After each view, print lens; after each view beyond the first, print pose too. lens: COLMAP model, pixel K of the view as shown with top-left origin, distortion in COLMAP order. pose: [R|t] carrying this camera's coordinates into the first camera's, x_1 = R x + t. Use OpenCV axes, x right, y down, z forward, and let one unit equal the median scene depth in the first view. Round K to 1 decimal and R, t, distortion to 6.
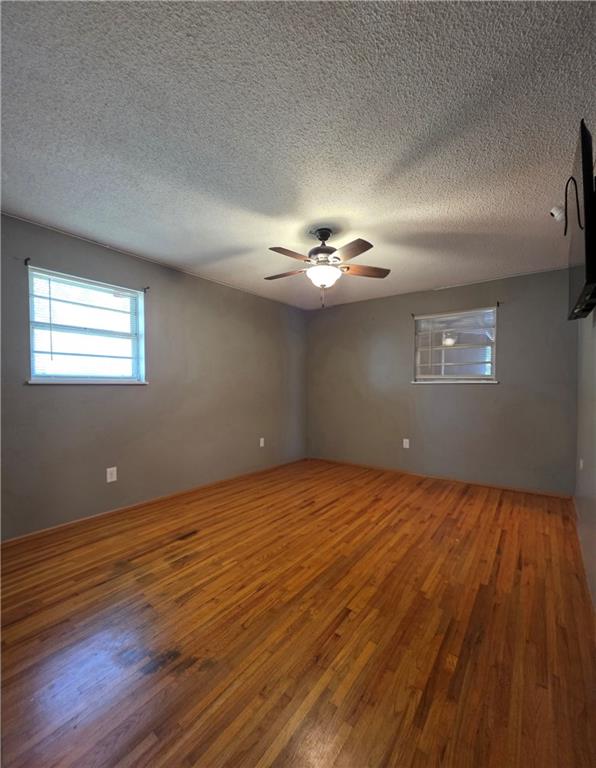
lens RADIAL K [[299.2, 0, 298.4], [0, 299.2, 399.9], [0, 0, 1]] dist [-0.015884, 0.000252]
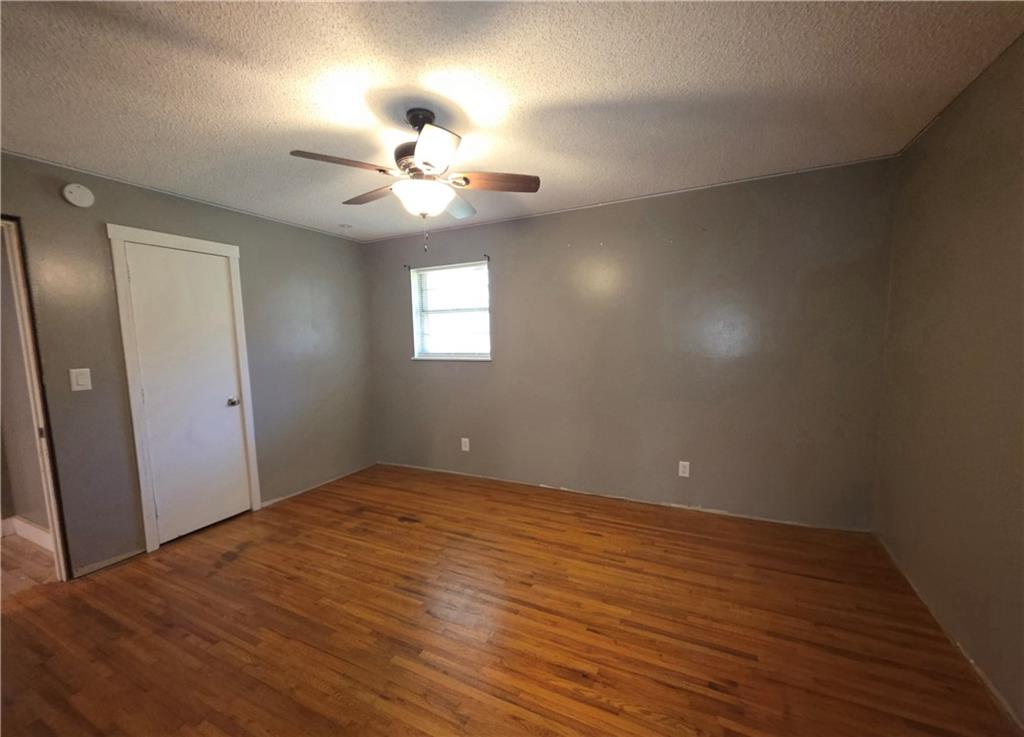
lens RADIAL K [[392.8, 0, 515.2], [0, 392.8, 385.2], [0, 0, 1]] dist [0.000836, 0.000038]
pose [[0.220643, 0.111904, -0.968914, 0.978302], [-0.024460, 0.993719, 0.109199, -0.155820], [0.975048, -0.000395, 0.221994, 1.095179]]
